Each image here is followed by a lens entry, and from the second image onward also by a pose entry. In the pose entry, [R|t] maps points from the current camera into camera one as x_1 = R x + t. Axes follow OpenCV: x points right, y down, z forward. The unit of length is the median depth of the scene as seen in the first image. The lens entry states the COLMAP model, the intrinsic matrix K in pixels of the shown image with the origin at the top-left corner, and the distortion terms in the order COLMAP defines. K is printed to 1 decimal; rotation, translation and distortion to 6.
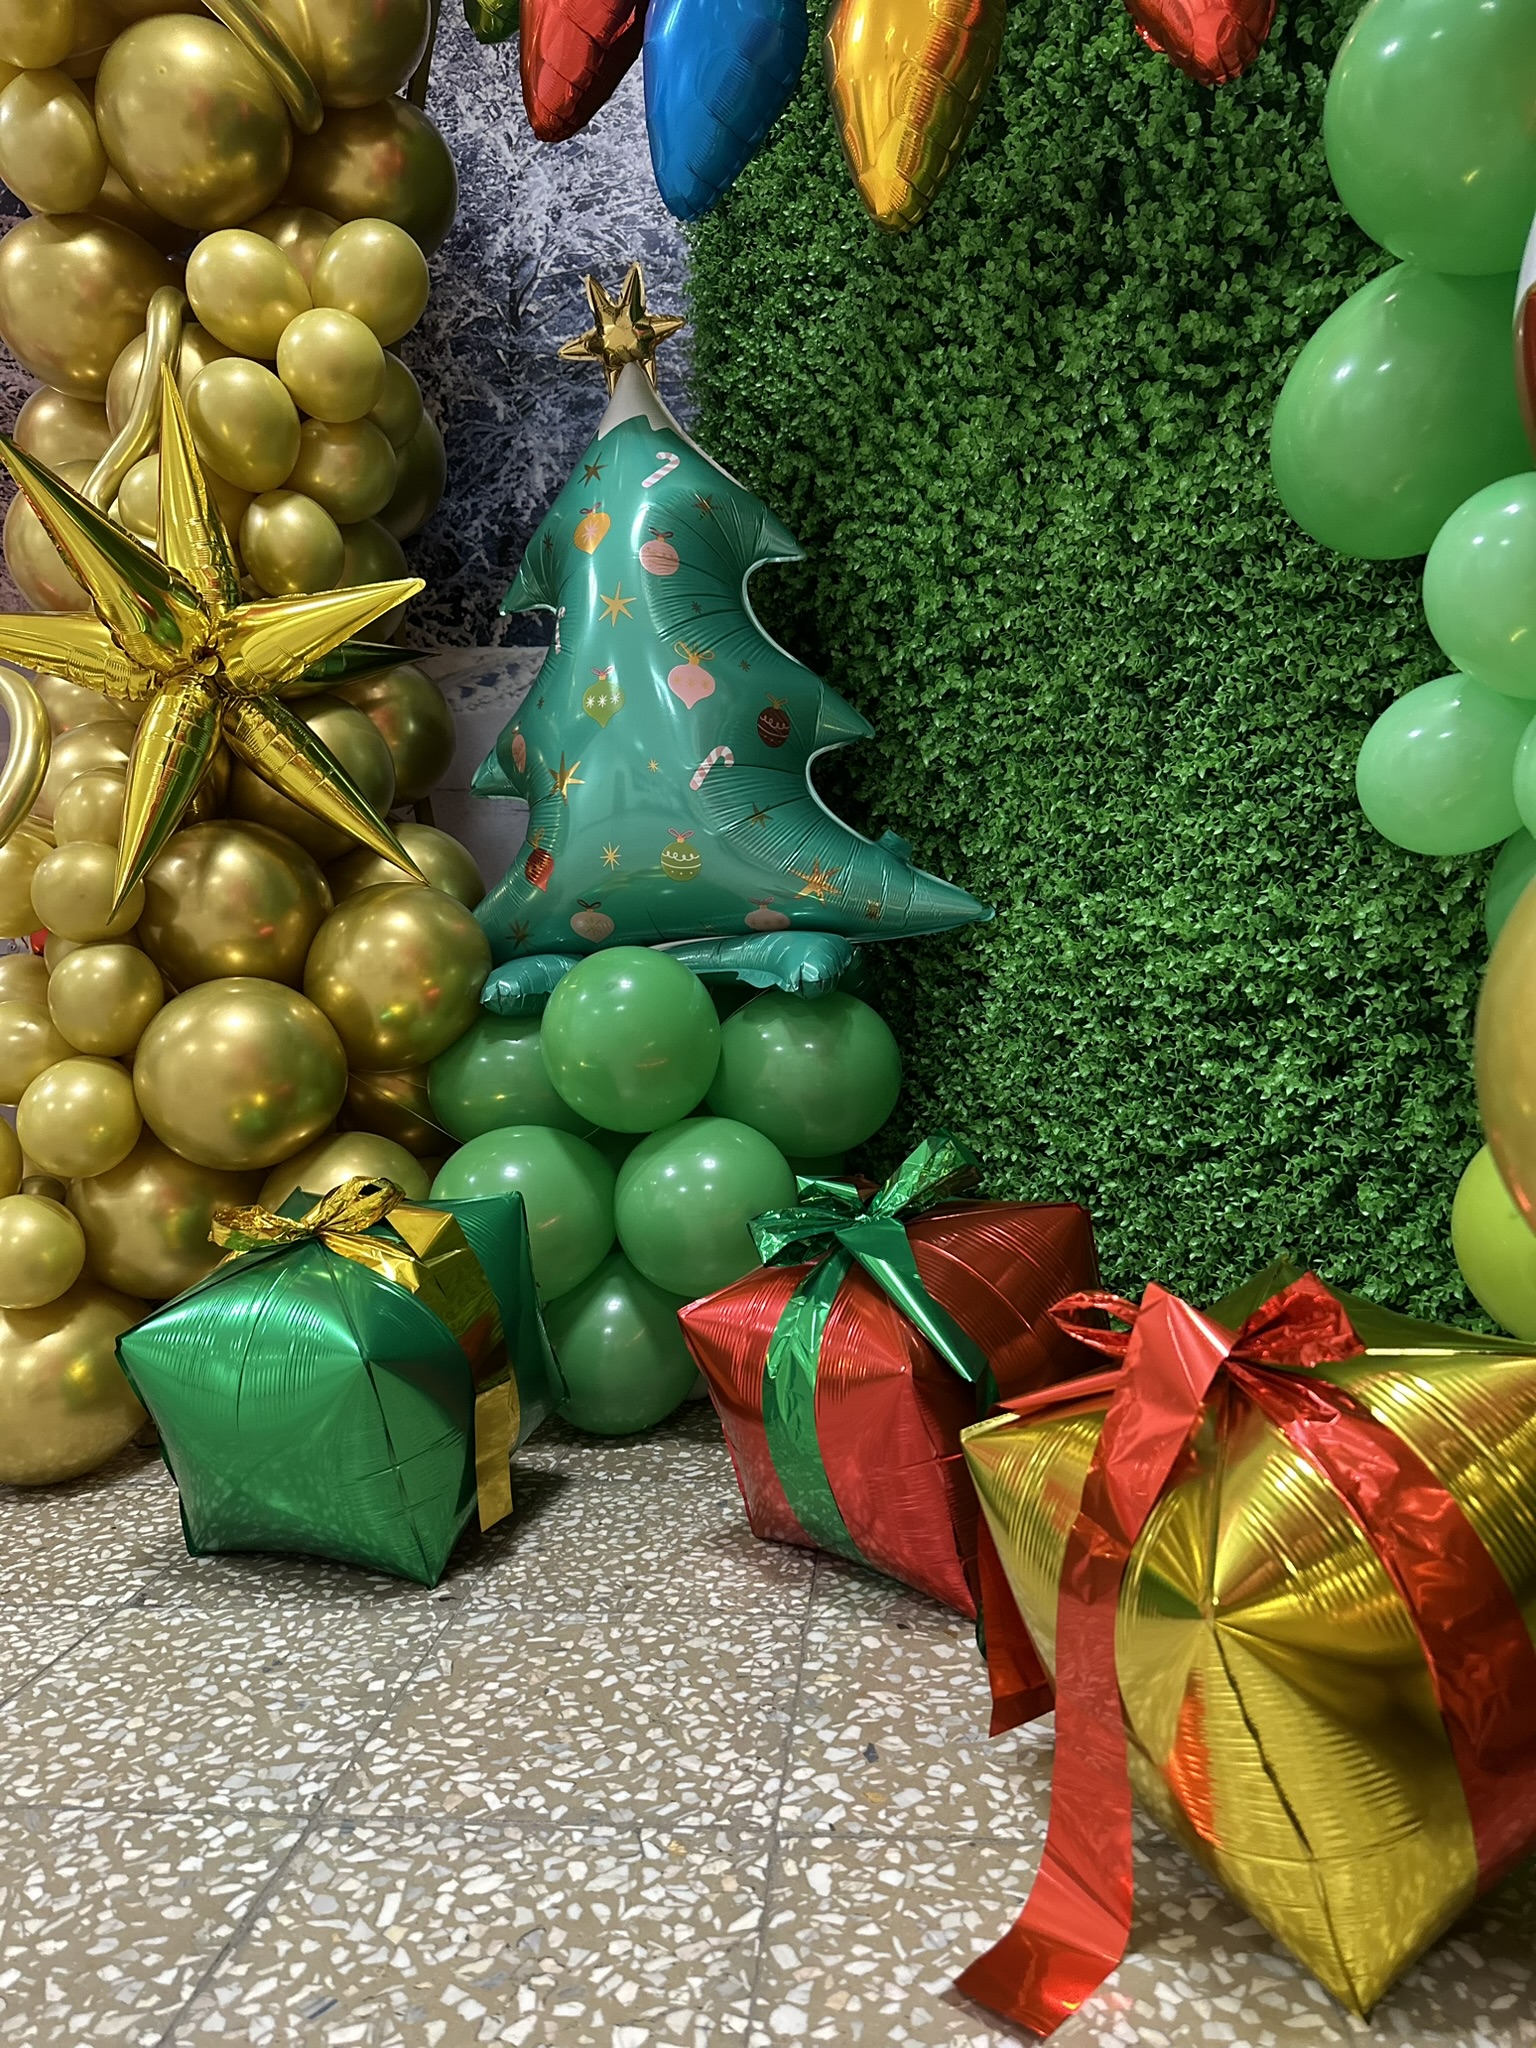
lens RADIAL K [[1432.1, 0, 755.0], [0, 1432.1, 1043.3], [0, 0, 1]] dist [0.069223, -0.094695]
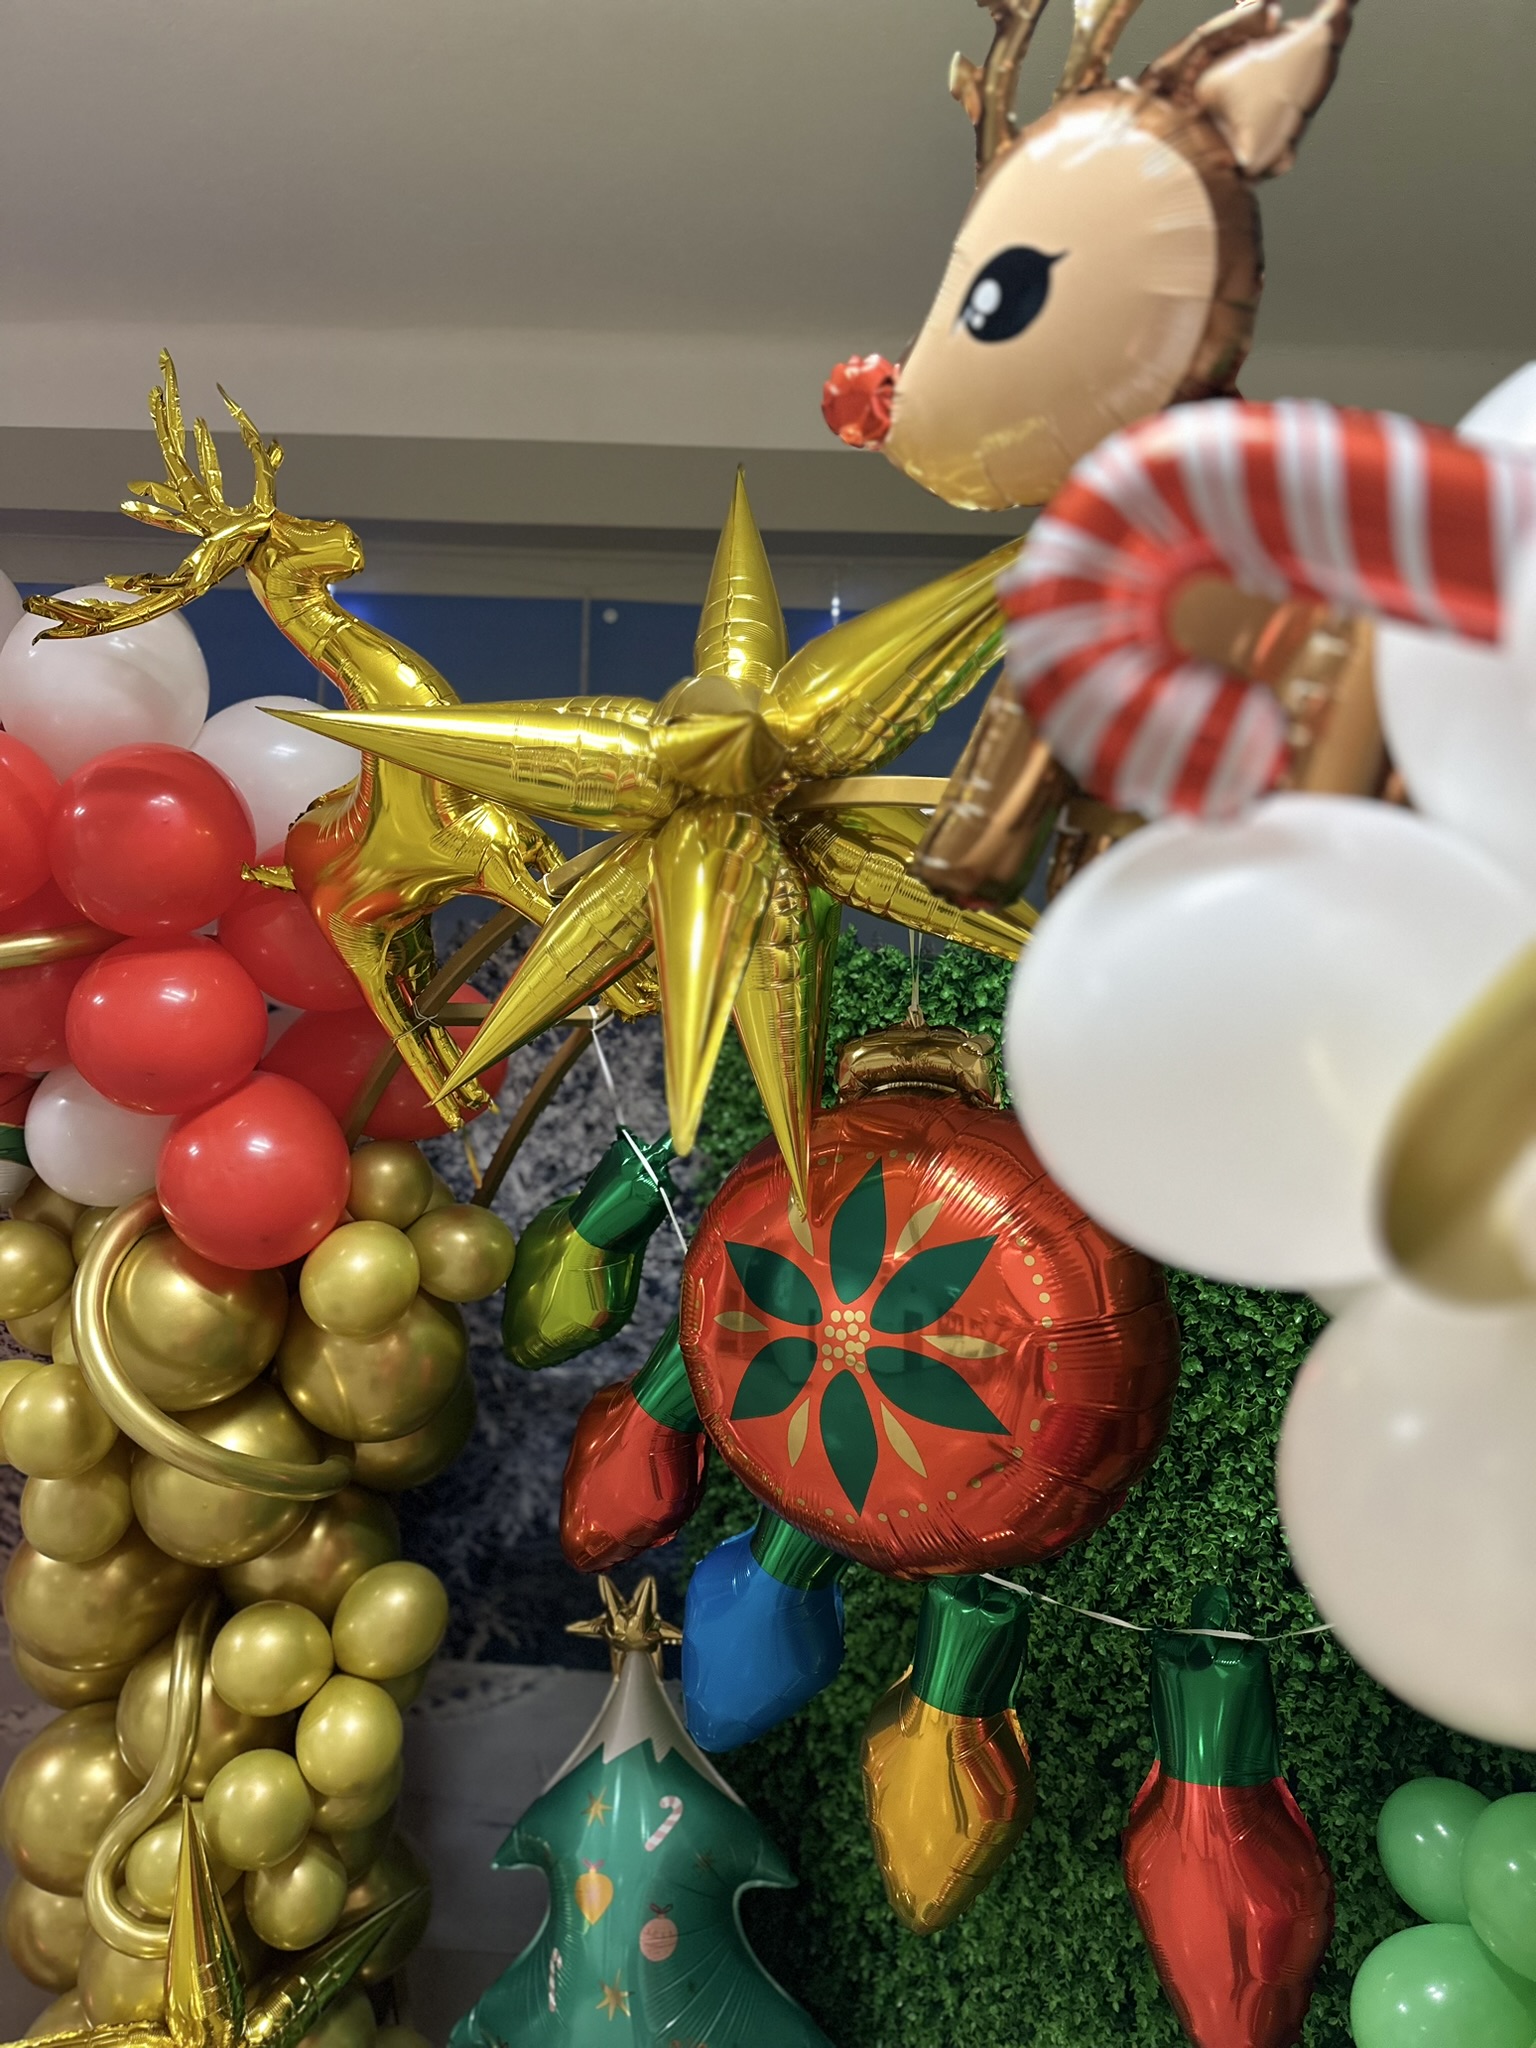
lens RADIAL K [[1432.1, 0, 758.8], [0, 1432.1, 1014.8], [0, 0, 1]] dist [0.069223, -0.094695]
pose [[0.995061, 0.063678, 0.076144, -0.118935], [-0.060372, 0.997162, -0.044969, -0.975319], [-0.078791, 0.040150, 0.996082, -0.063297]]
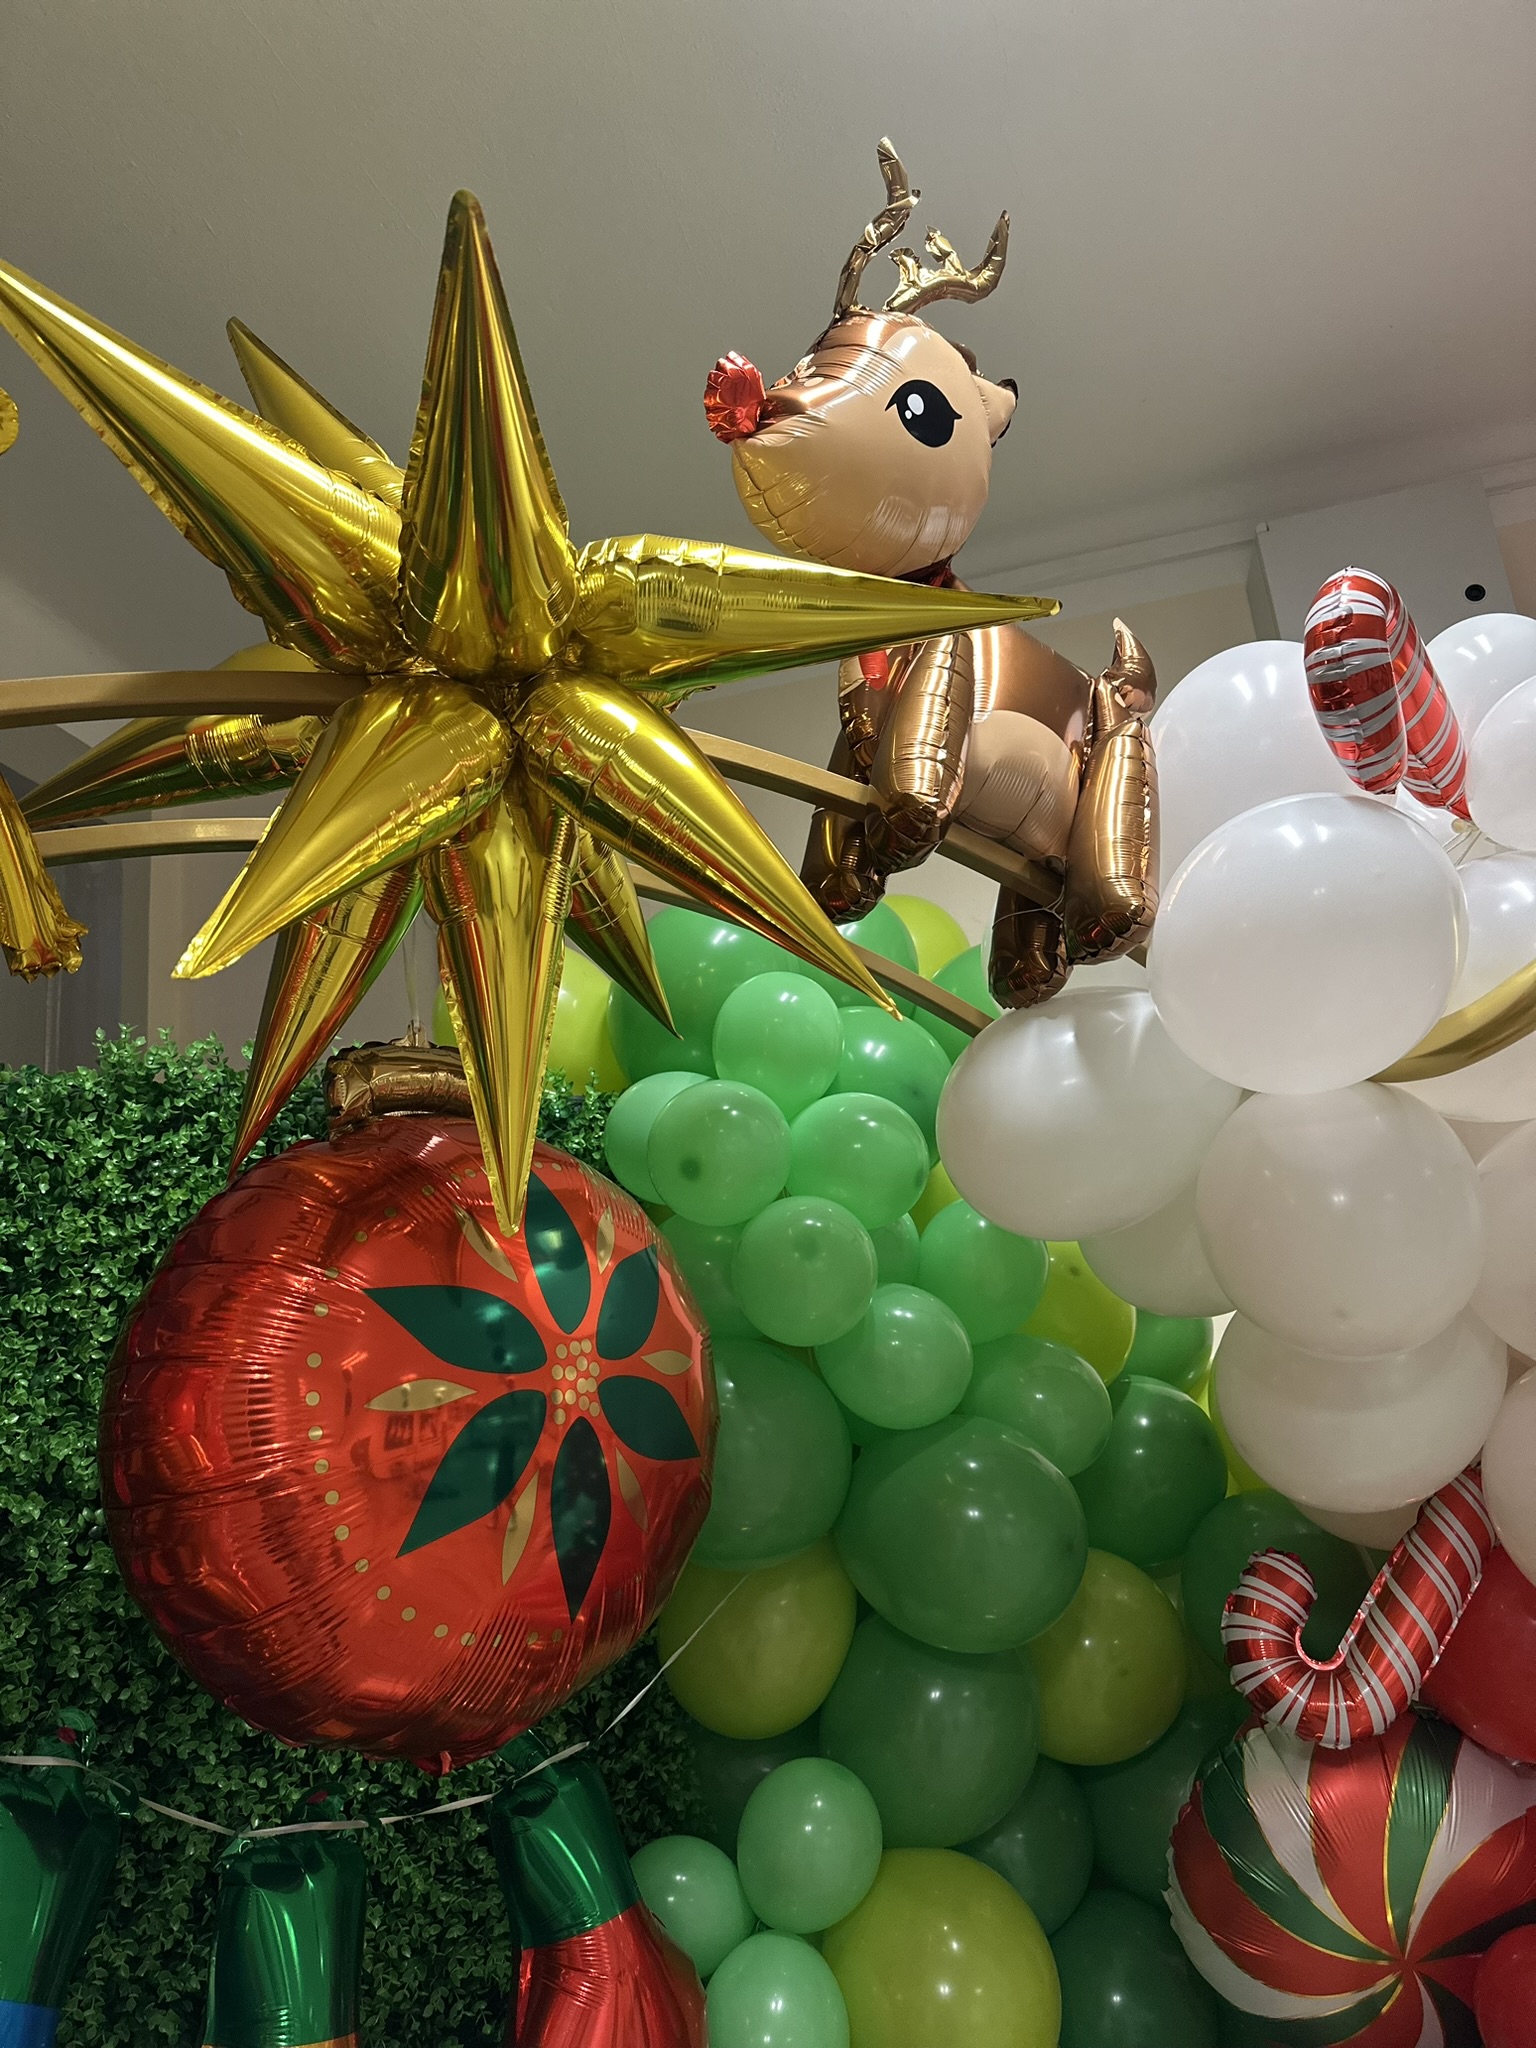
lens RADIAL K [[1432.1, 0, 757.9], [0, 1432.1, 1022.3], [0, 0, 1]] dist [0.069223, -0.094695]
pose [[0.123567, 0.285181, 0.950475, -0.566059], [0.136144, 0.943886, -0.300904, -0.805919], [-0.982953, 0.166584, 0.077807, 0.497134]]
